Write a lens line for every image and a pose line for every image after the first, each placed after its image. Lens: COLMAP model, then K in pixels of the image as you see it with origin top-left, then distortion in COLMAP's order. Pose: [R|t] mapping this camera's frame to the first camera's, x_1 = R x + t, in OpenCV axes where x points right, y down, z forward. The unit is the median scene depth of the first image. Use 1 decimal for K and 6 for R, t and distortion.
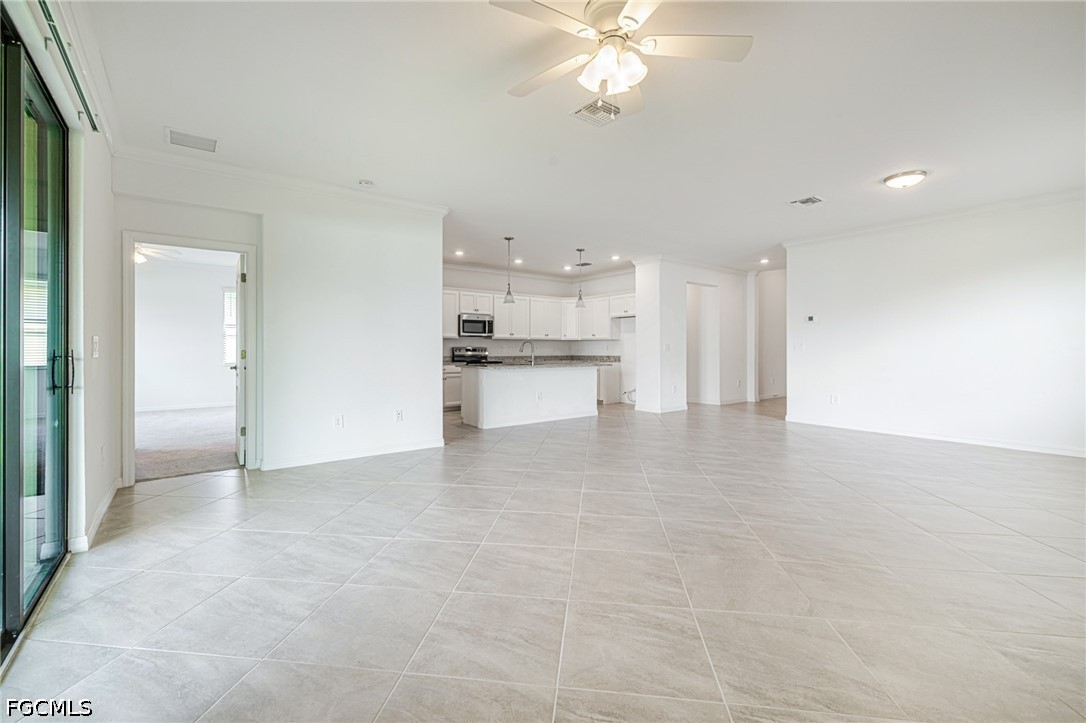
lens RADIAL K [[474.3, 0, 544.0], [0, 474.3, 348.7], [0, 0, 1]] dist [0.002245, 0.000048]
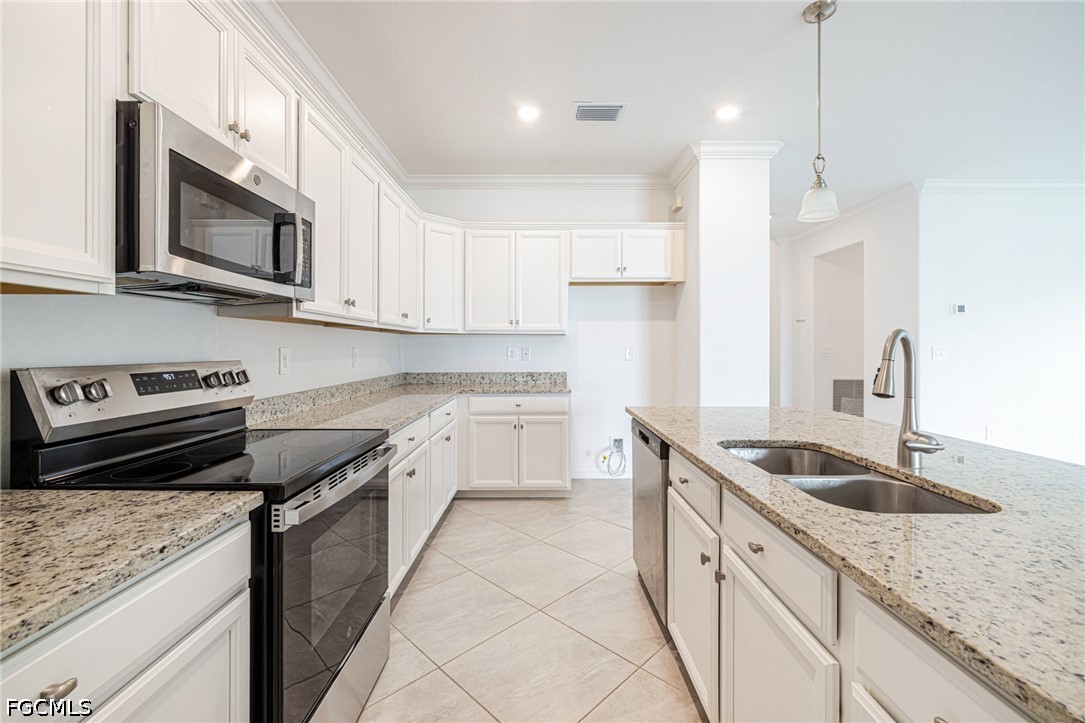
lens RADIAL K [[462.6, 0, 544.2], [0, 462.6, 344.2], [0, 0, 1]] dist [0.009546, 0.000216]
pose [[0.615342, 0.005834, 0.788239, -0.197664], [-0.003358, 0.999983, -0.004780, -0.008997], [-0.788253, 0.000294, 0.615351, 0.803244]]
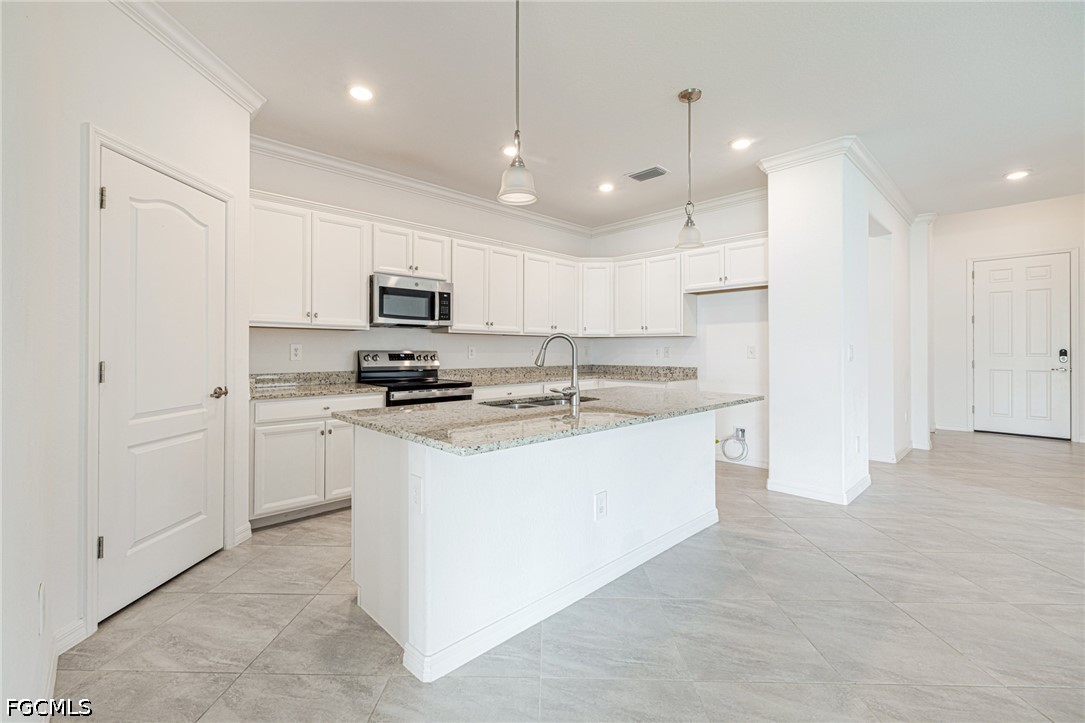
lens RADIAL K [[473.9, 0, 543.5], [0, 473.9, 348.7], [0, 0, 1]] dist [0.002245, 0.000048]
pose [[0.994586, 0.002338, 0.103891, -0.065221], [-0.002140, 0.999996, -0.002011, -0.004241], [-0.103895, 0.001778, 0.994587, 0.530584]]
